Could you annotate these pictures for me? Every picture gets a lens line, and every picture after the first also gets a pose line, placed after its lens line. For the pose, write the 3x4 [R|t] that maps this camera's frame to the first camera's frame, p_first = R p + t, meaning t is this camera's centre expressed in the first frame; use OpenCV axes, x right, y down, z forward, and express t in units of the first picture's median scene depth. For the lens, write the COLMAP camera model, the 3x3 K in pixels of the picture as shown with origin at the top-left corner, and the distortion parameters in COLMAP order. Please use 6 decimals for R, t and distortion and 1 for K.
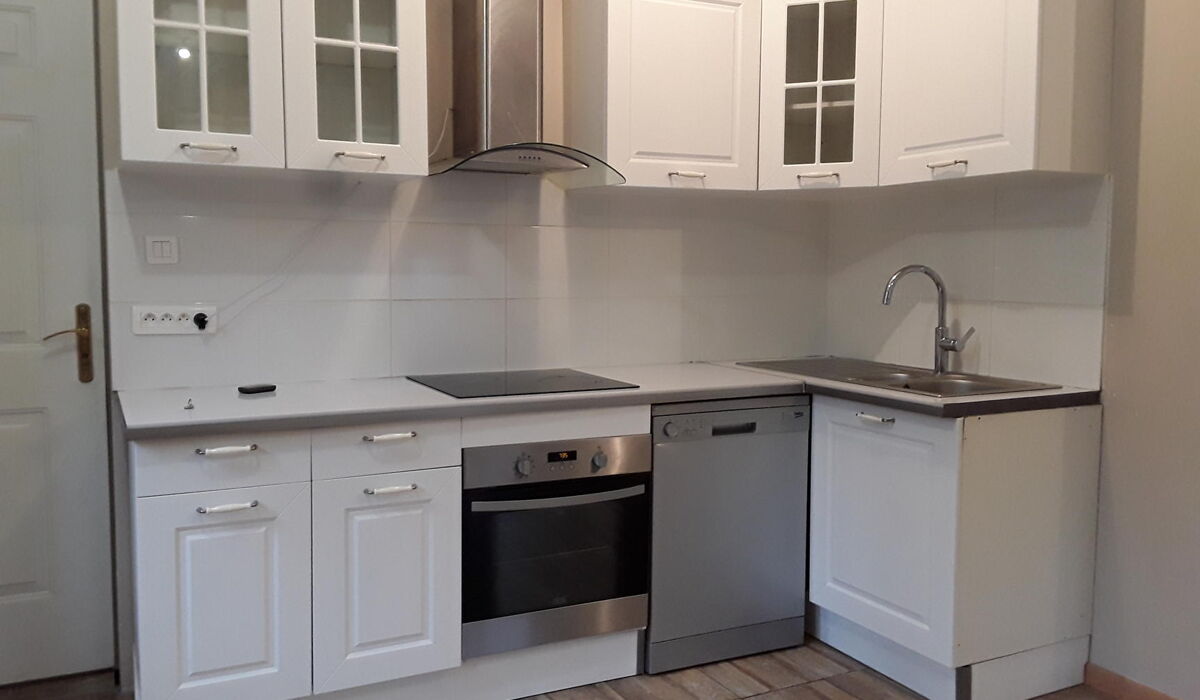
lens RADIAL K [[950.3, 0, 602.3], [0, 950.3, 341.0], [0, 0, 1]] dist [0.090668, 0.001941]
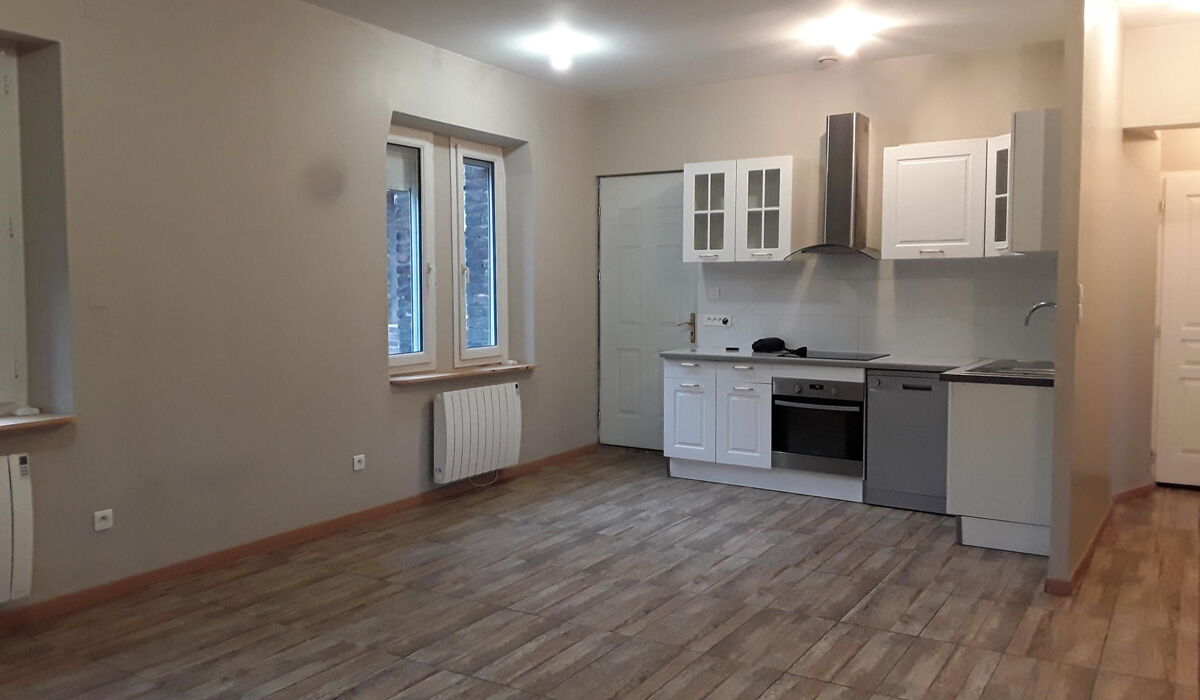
lens RADIAL K [[950.3, 0, 599.4], [0, 950.3, 348.4], [0, 0, 1]] dist [0.090668, 0.001941]
pose [[0.536546, 0.055755, -0.842027, 1.546199], [-0.067073, 0.997476, 0.023309, 0.014405], [0.841201, 0.043971, 0.538932, -0.619587]]
